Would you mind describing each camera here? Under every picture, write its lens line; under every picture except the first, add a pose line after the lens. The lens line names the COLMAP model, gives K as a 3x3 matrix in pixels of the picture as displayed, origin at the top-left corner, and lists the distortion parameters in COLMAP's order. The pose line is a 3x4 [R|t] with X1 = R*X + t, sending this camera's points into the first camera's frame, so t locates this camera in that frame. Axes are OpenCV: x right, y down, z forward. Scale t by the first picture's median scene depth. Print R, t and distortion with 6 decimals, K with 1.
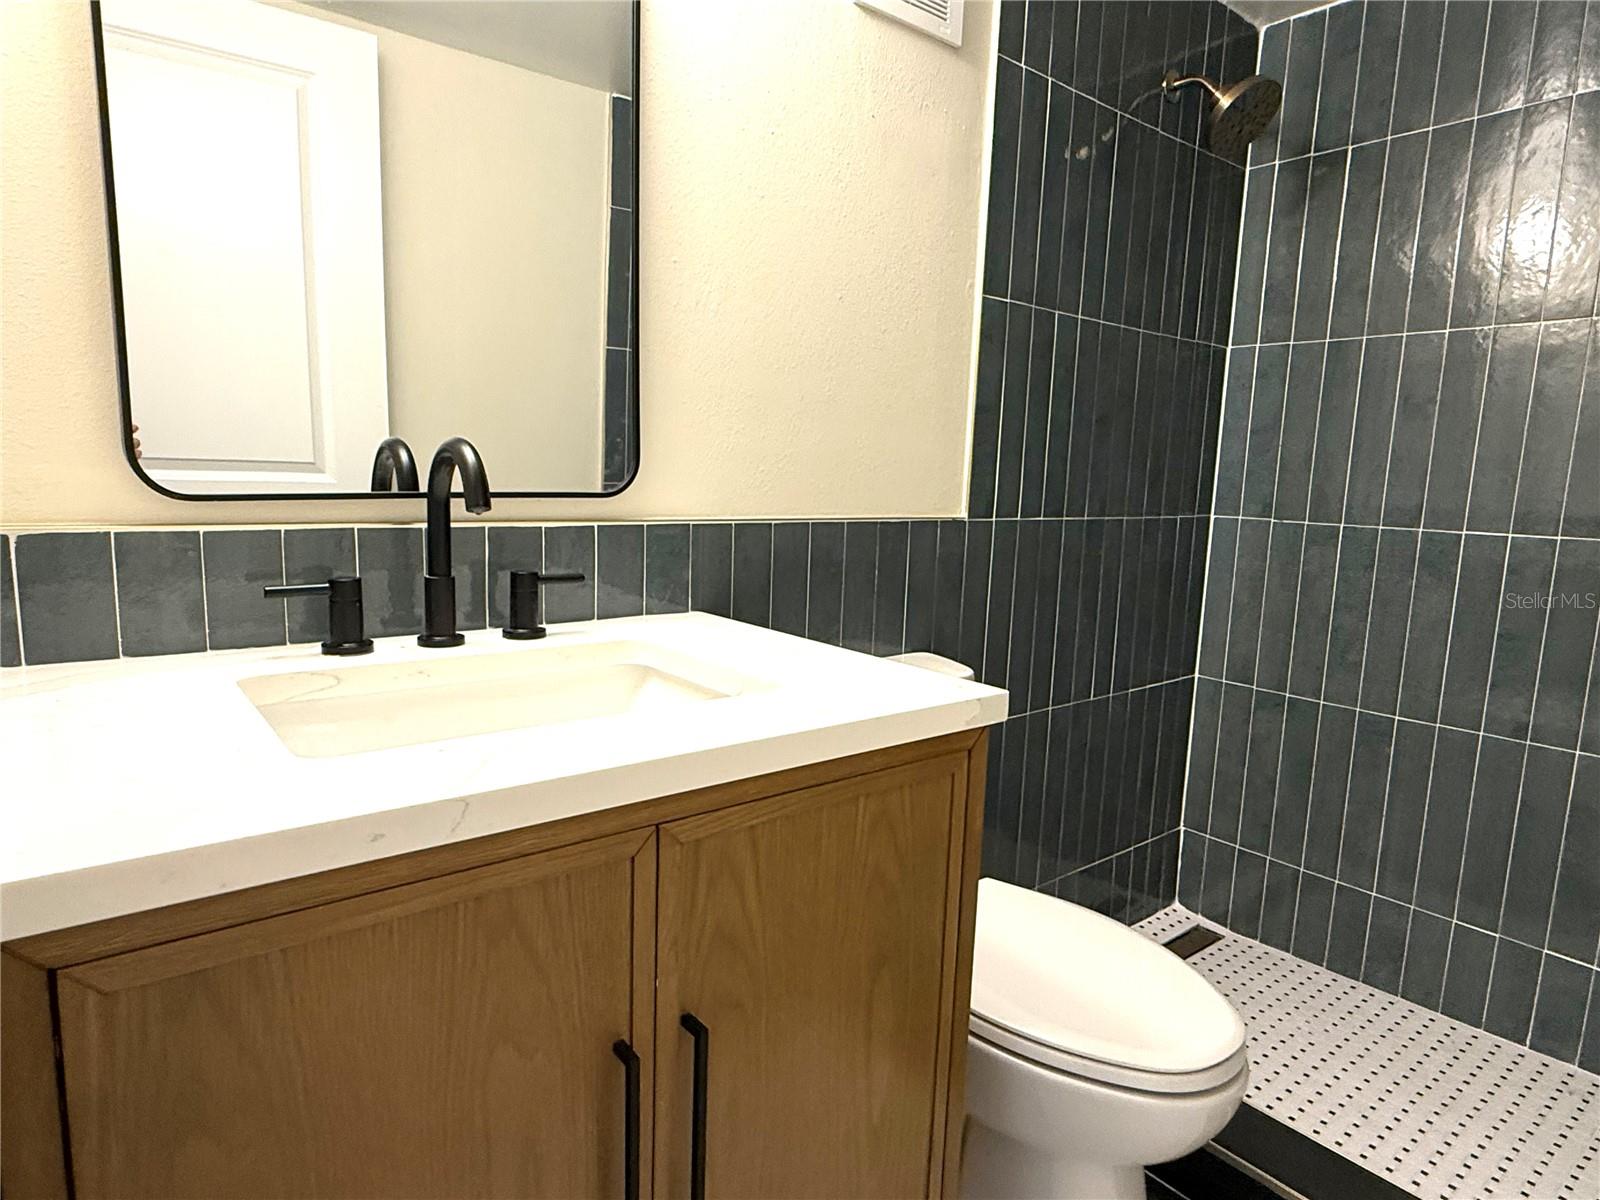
lens RADIAL K [[922.4, 0, 800.0], [0, 922.4, 600.0], [0, 0, 1]] dist [-0.002110, 0.000788]
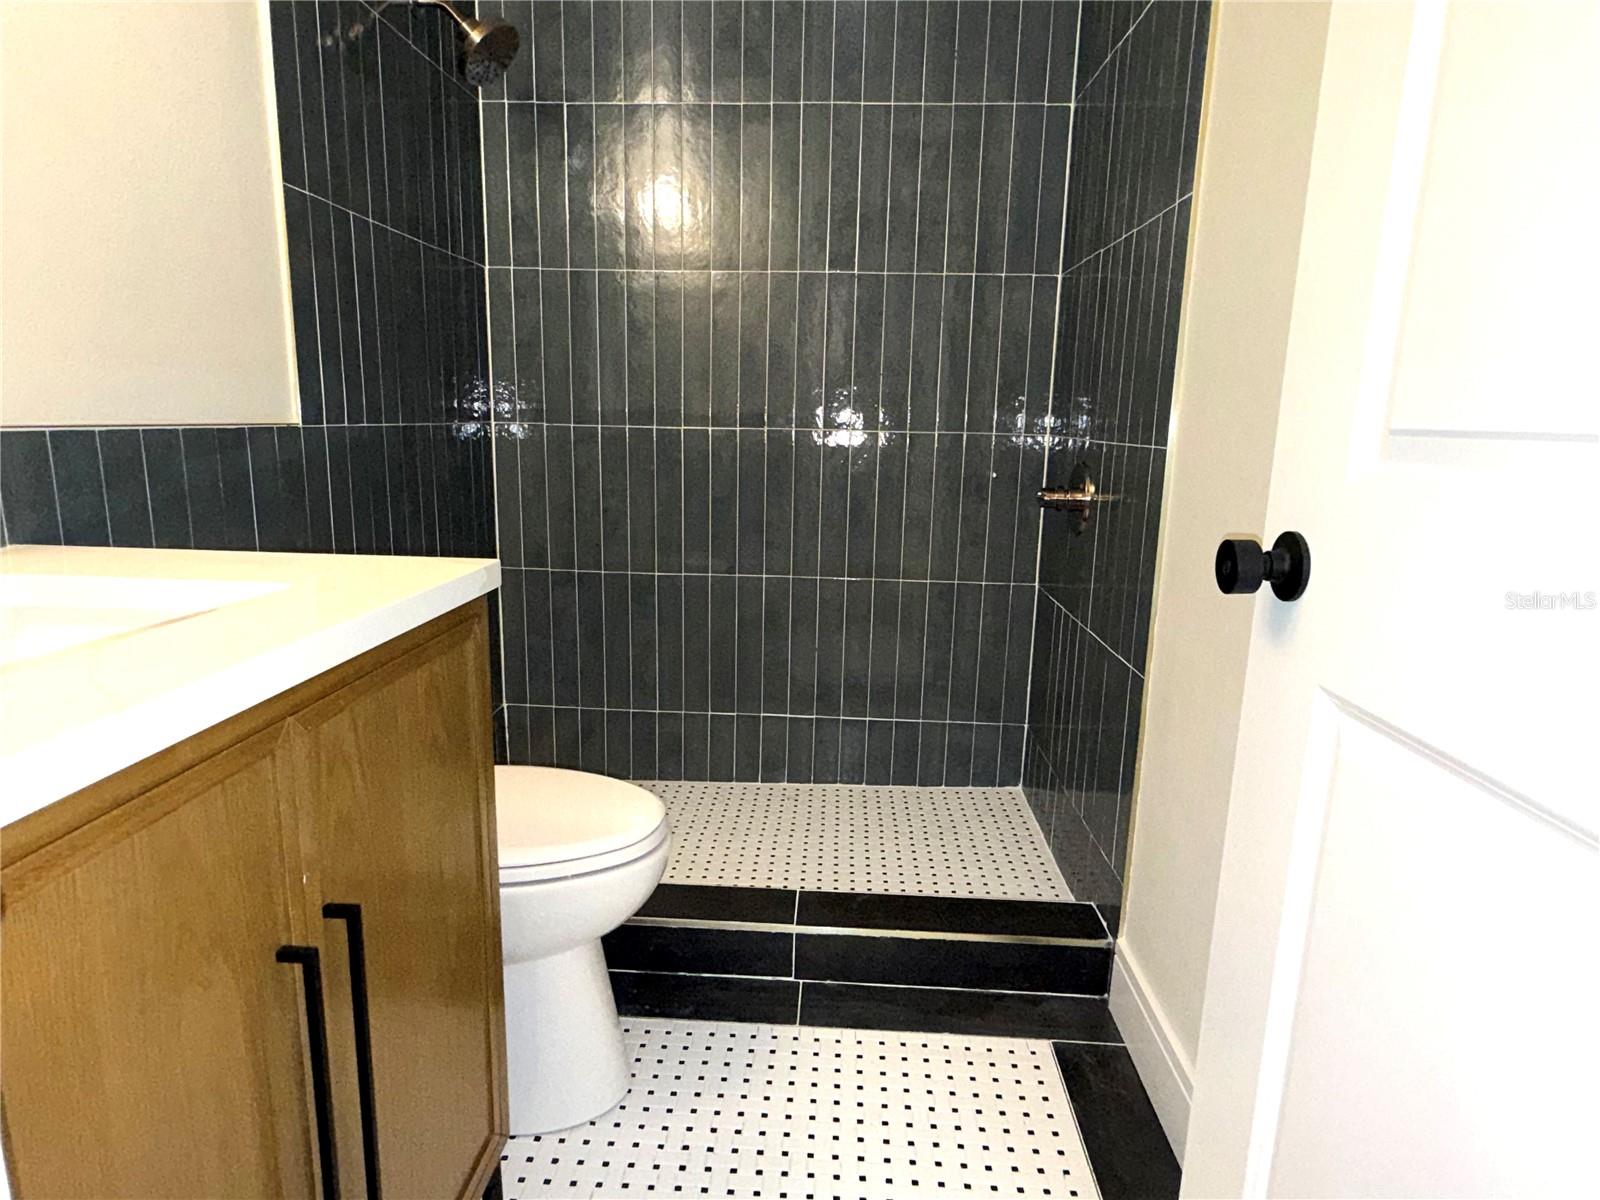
lens RADIAL K [[922.4, 0, 800.0], [0, 922.4, 600.0], [0, 0, 1]] dist [-0.002110, 0.000788]
pose [[0.653509, -0.163519, 0.739045, -0.206317], [0.105547, 0.986533, 0.124947, 0.024380], [-0.749524, -0.003649, 0.661967, -0.015888]]
